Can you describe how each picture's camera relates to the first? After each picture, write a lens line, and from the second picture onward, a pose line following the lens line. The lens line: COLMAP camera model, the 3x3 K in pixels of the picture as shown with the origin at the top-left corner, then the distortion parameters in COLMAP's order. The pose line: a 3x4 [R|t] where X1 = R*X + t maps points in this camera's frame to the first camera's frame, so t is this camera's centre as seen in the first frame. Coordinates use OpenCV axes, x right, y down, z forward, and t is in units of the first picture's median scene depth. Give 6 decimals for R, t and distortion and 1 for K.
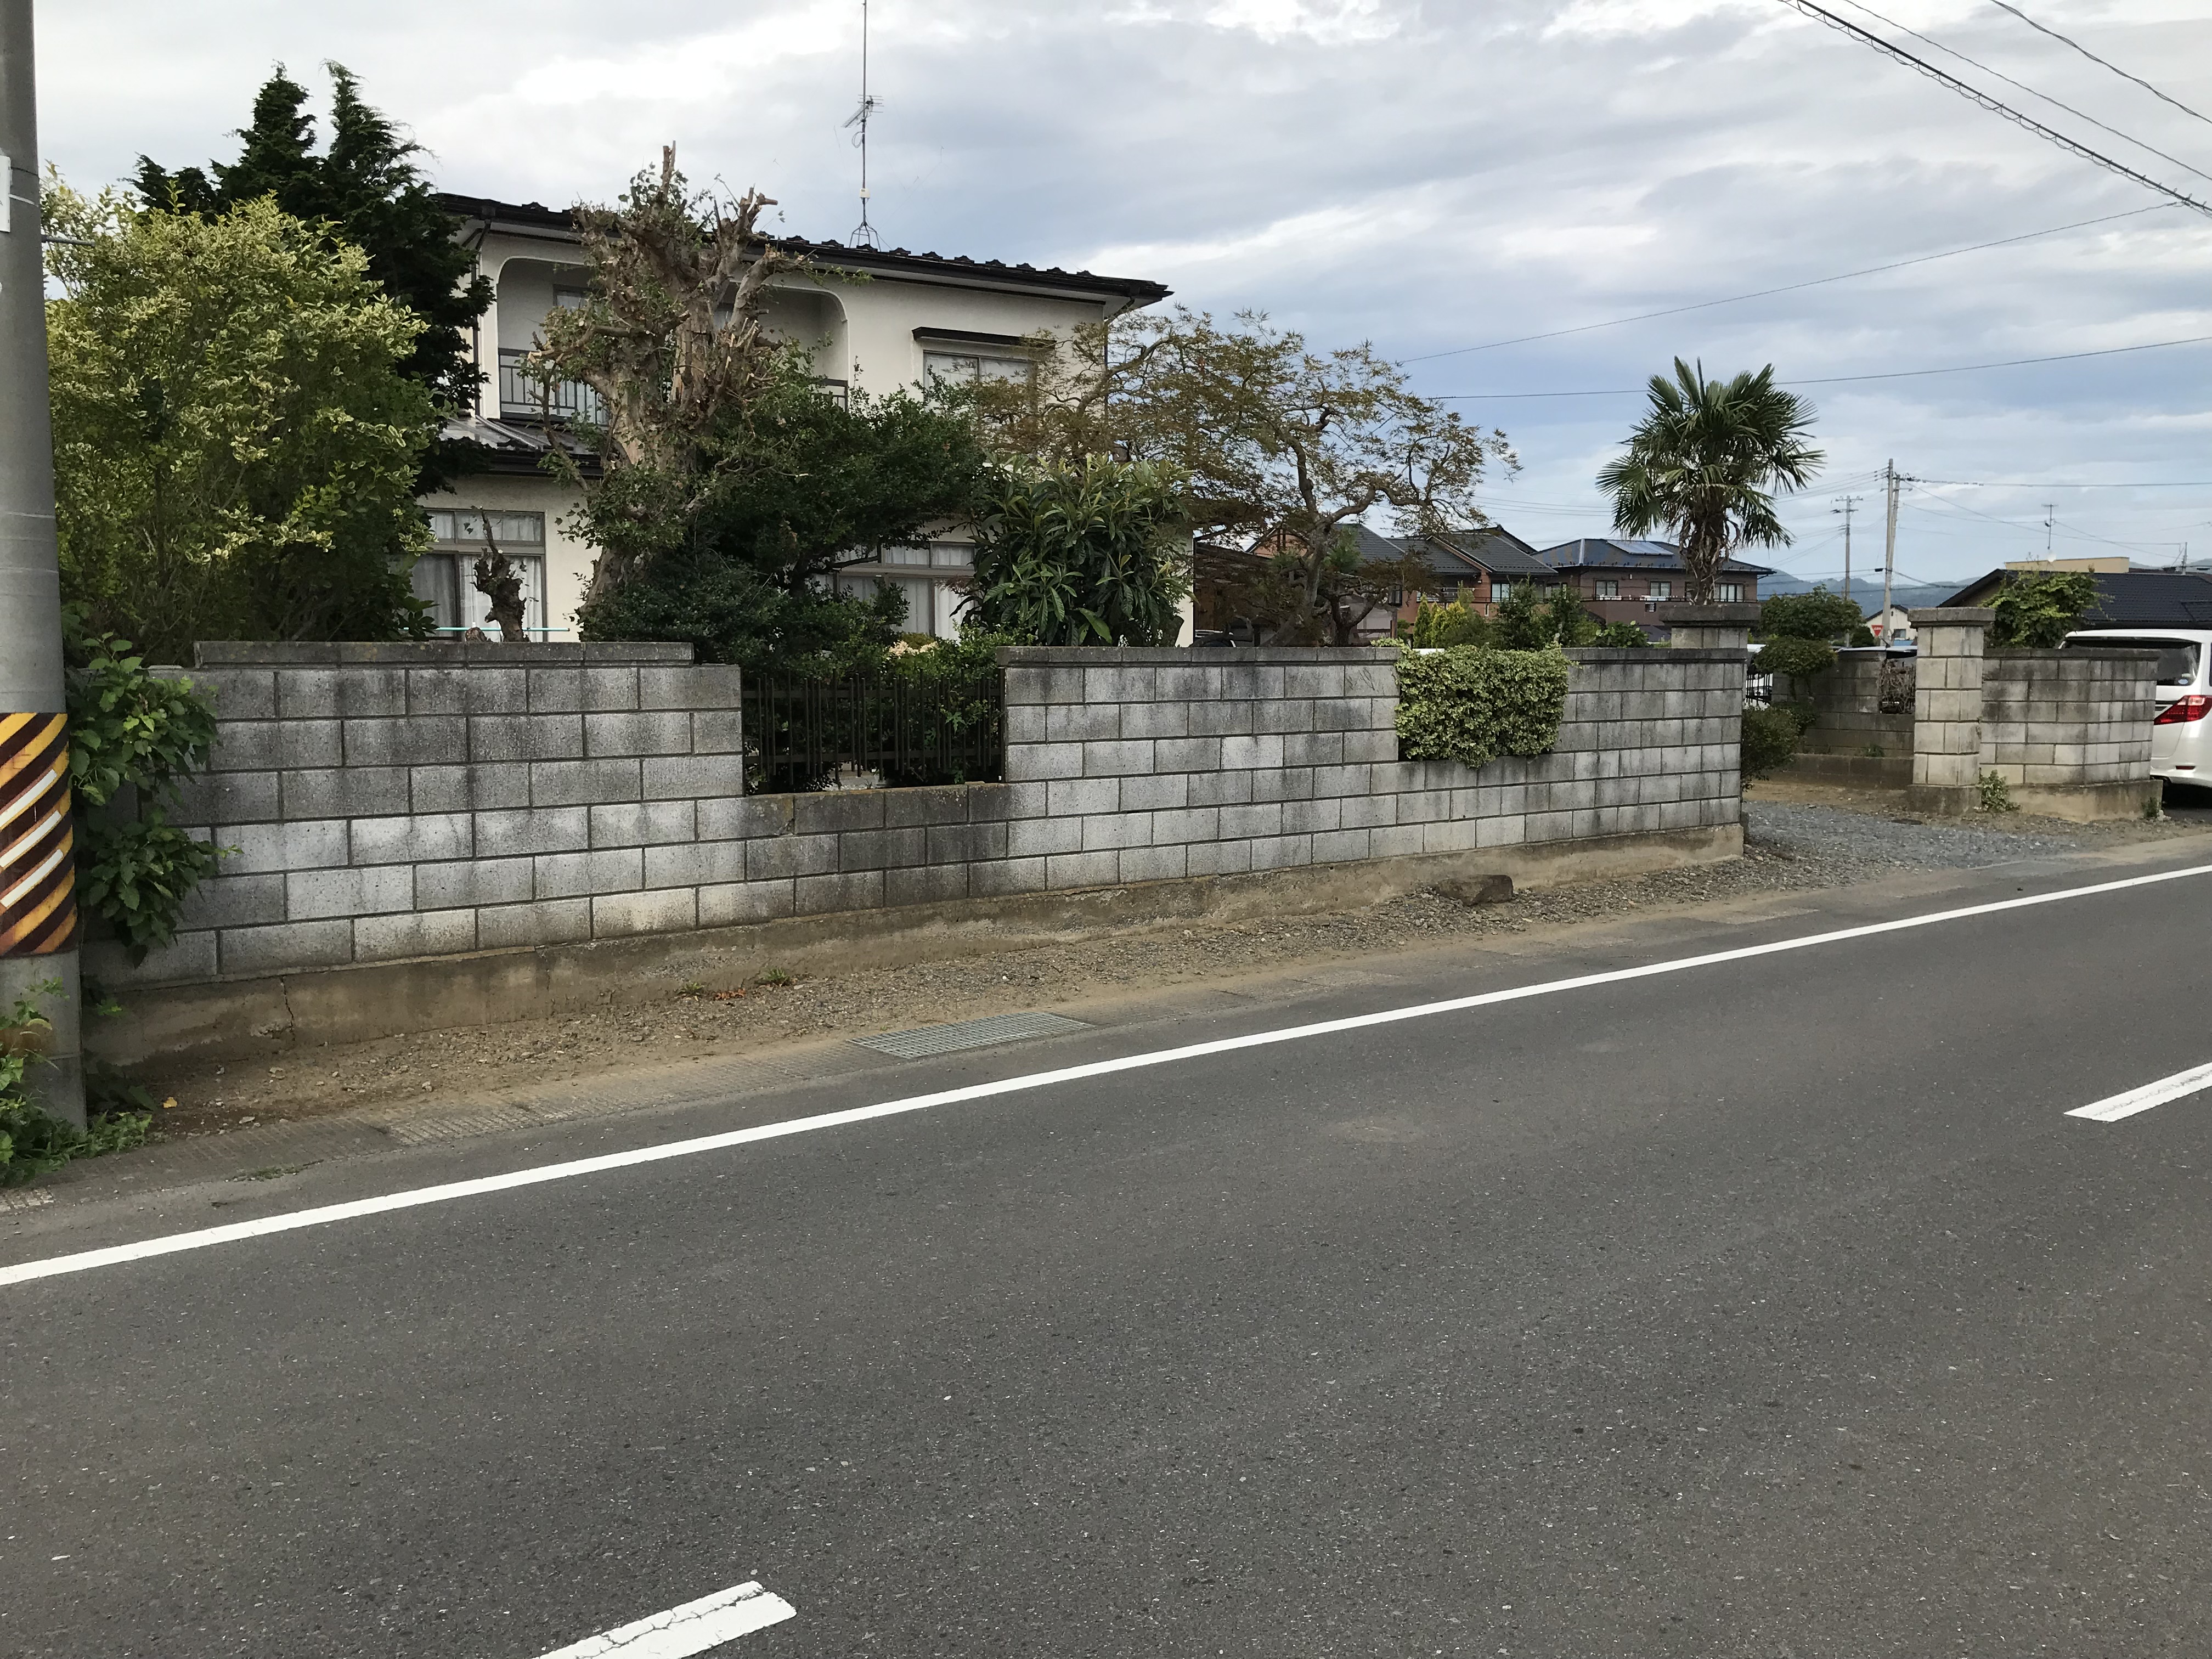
lens RADIAL K [[1812.5, 0, 1094.1], [0, 1812.5, 814.2], [0, 0, 1]] dist [0.067620, -0.102667]
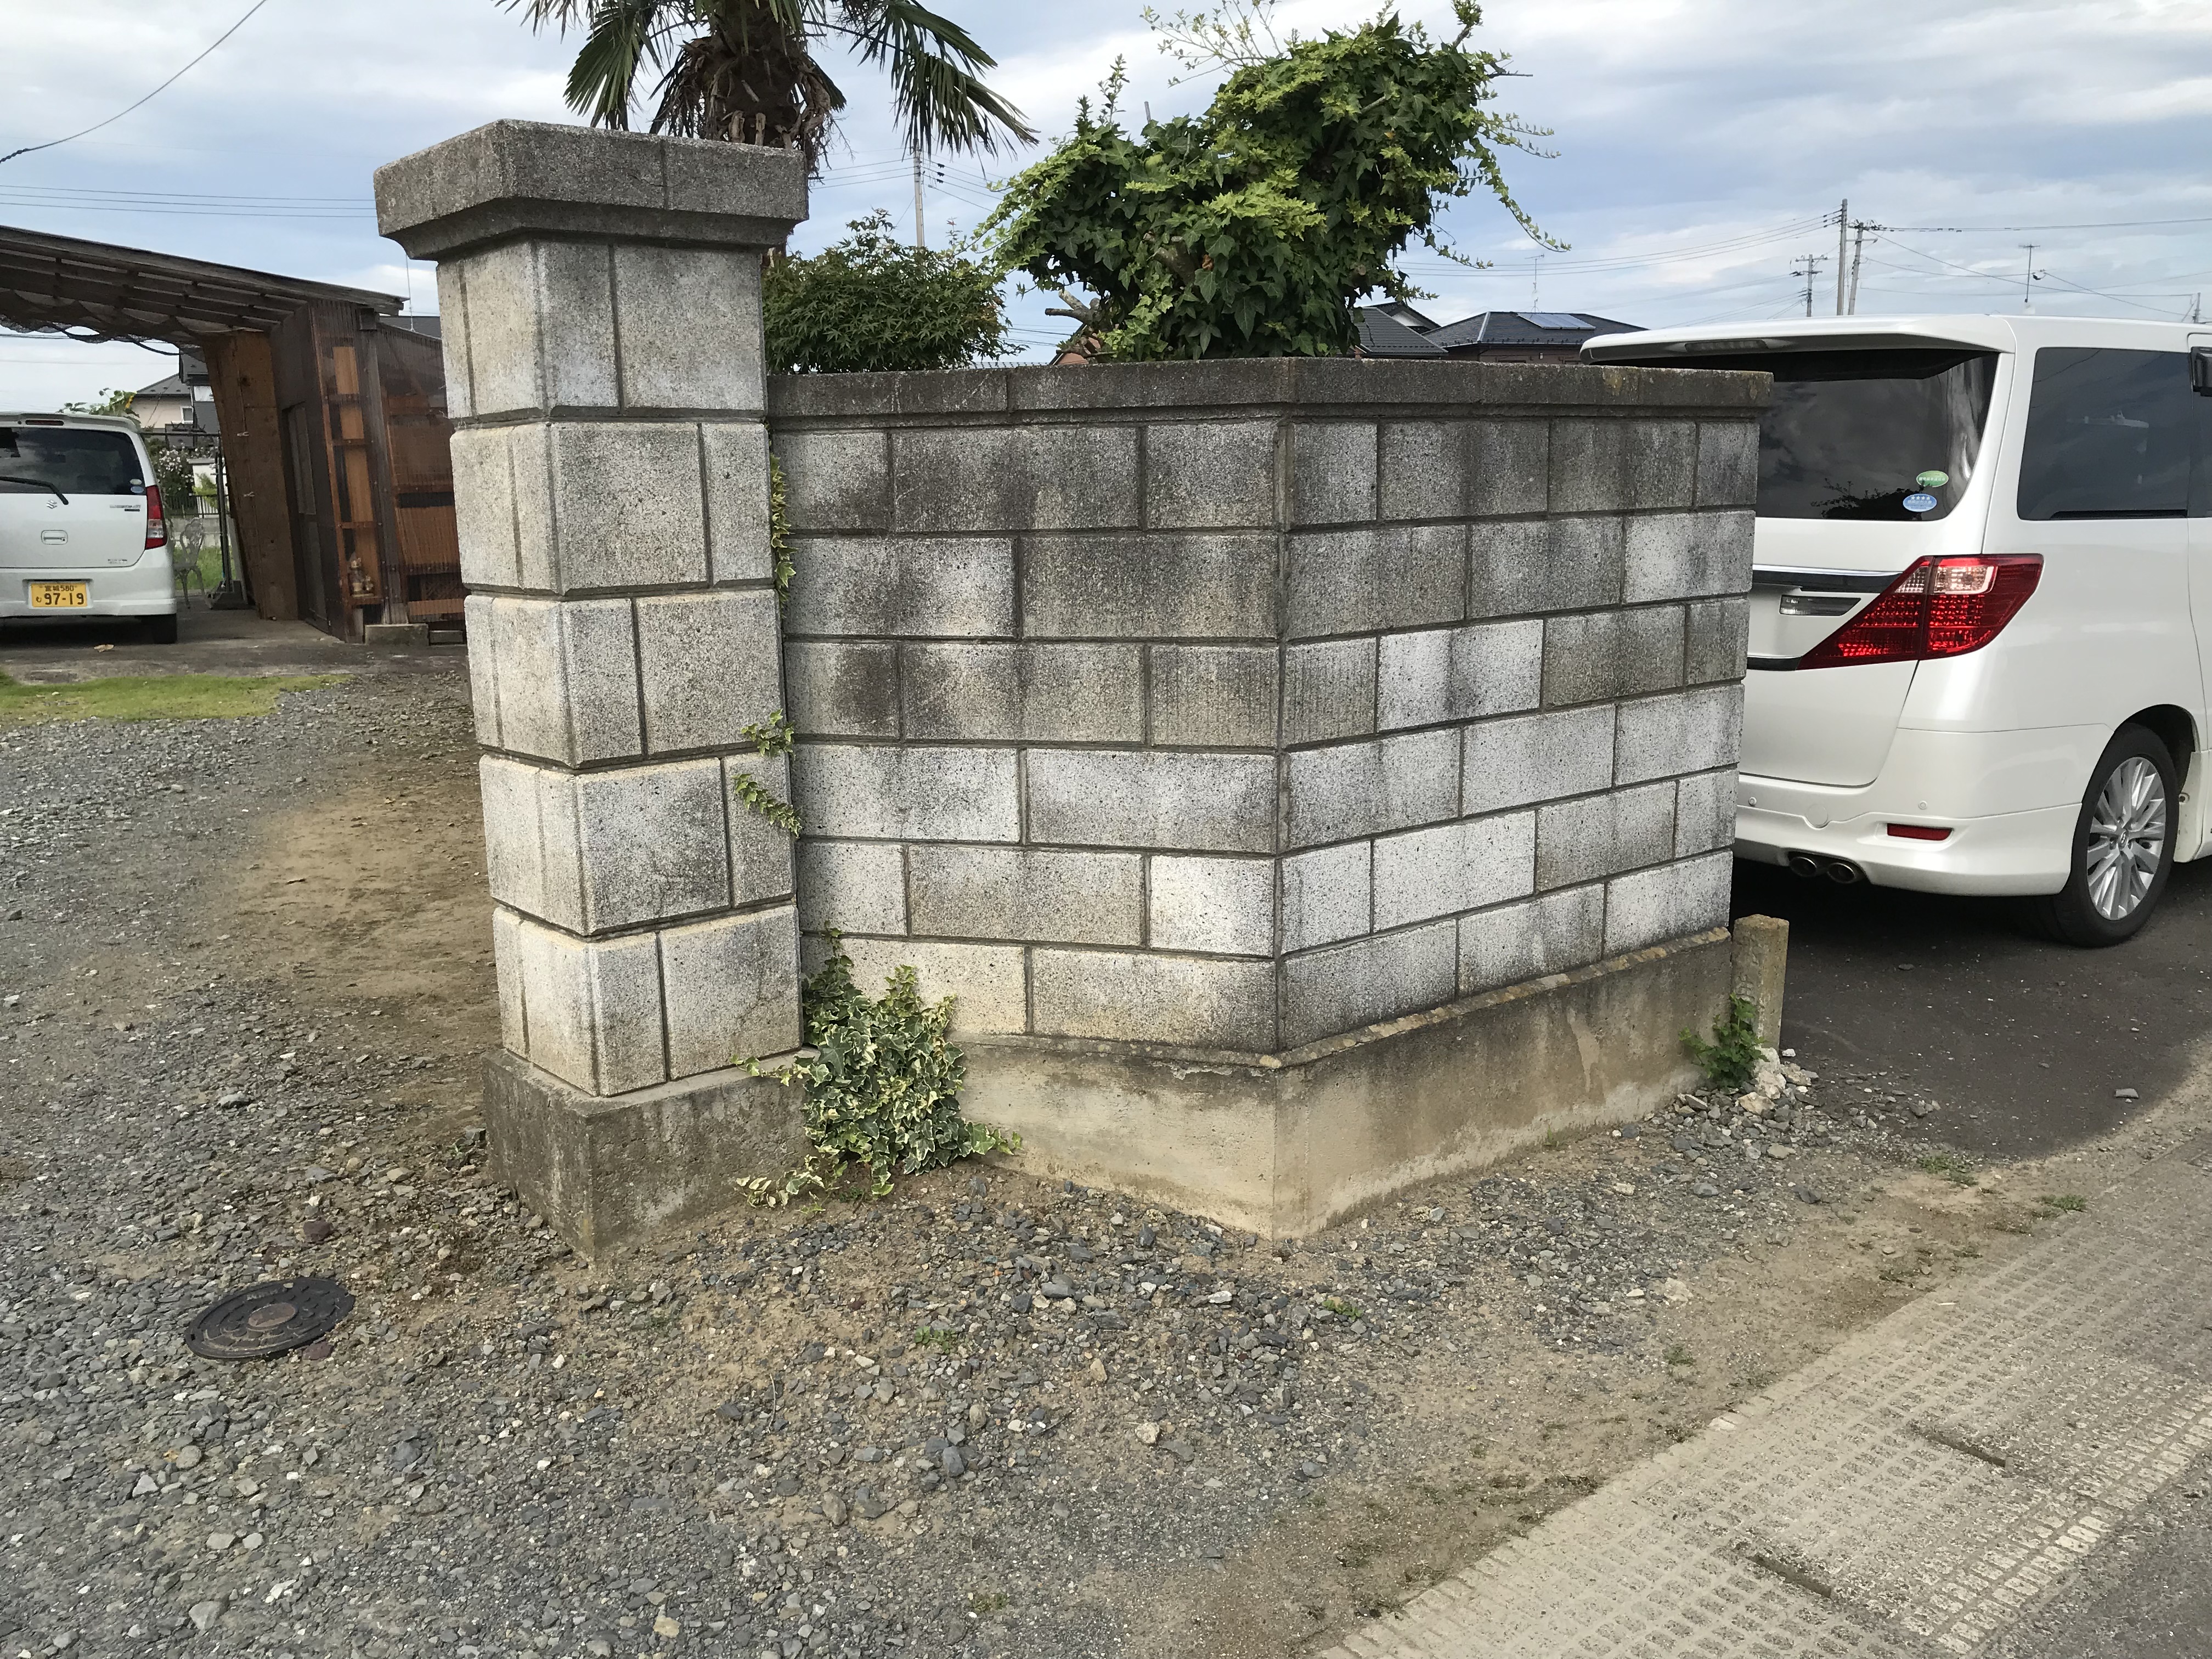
lens RADIAL K [[1812.5, 0, 1094.1], [0, 1812.5, 814.2], [0, 0, 1]] dist [0.067620, -0.102667]
pose [[0.999639, -0.025420, -0.008678, 0.802266], [0.026172, 0.994459, 0.101815, -0.096869], [0.006042, -0.102005, 0.994766, 1.236314]]
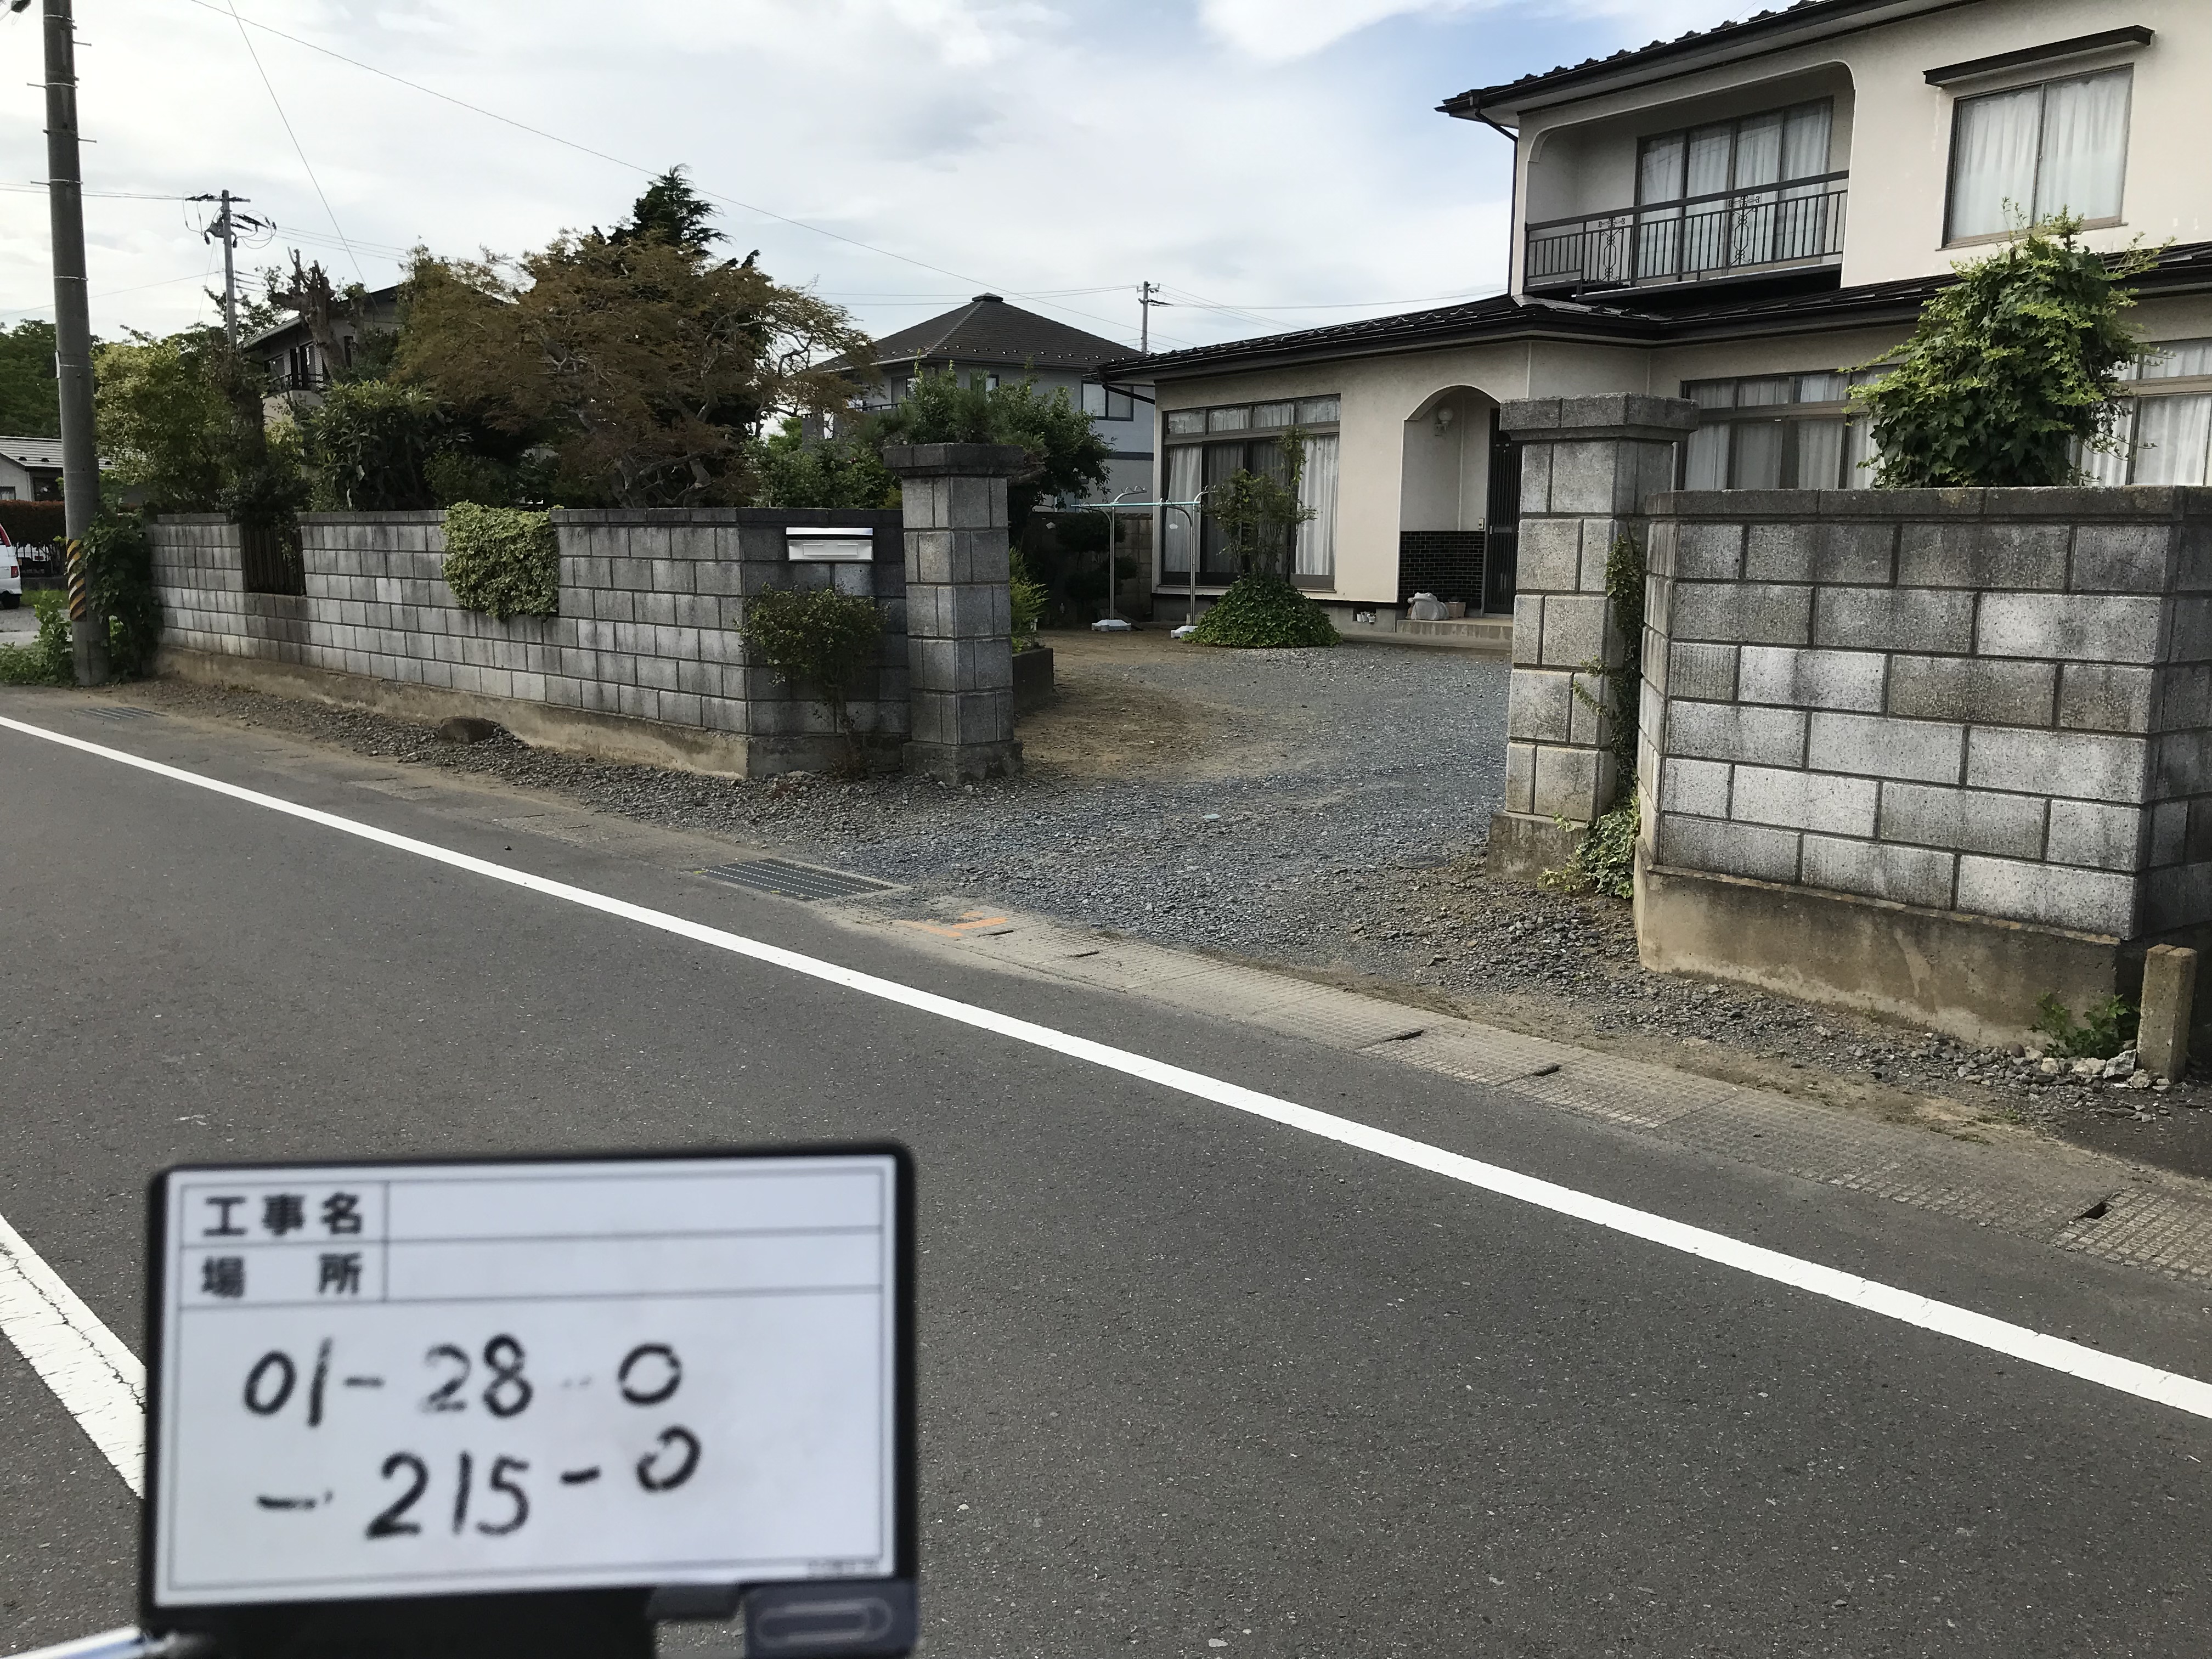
lens RADIAL K [[1812.5, 0, 1094.1], [0, 1812.5, 814.2], [0, 0, 1]] dist [0.067620, -0.102667]
pose [[0.071988, 0.152152, -0.985732, 1.373137], [-0.090267, 0.985234, 0.145483, -0.106477], [0.993312, 0.078506, 0.084660, 1.315482]]
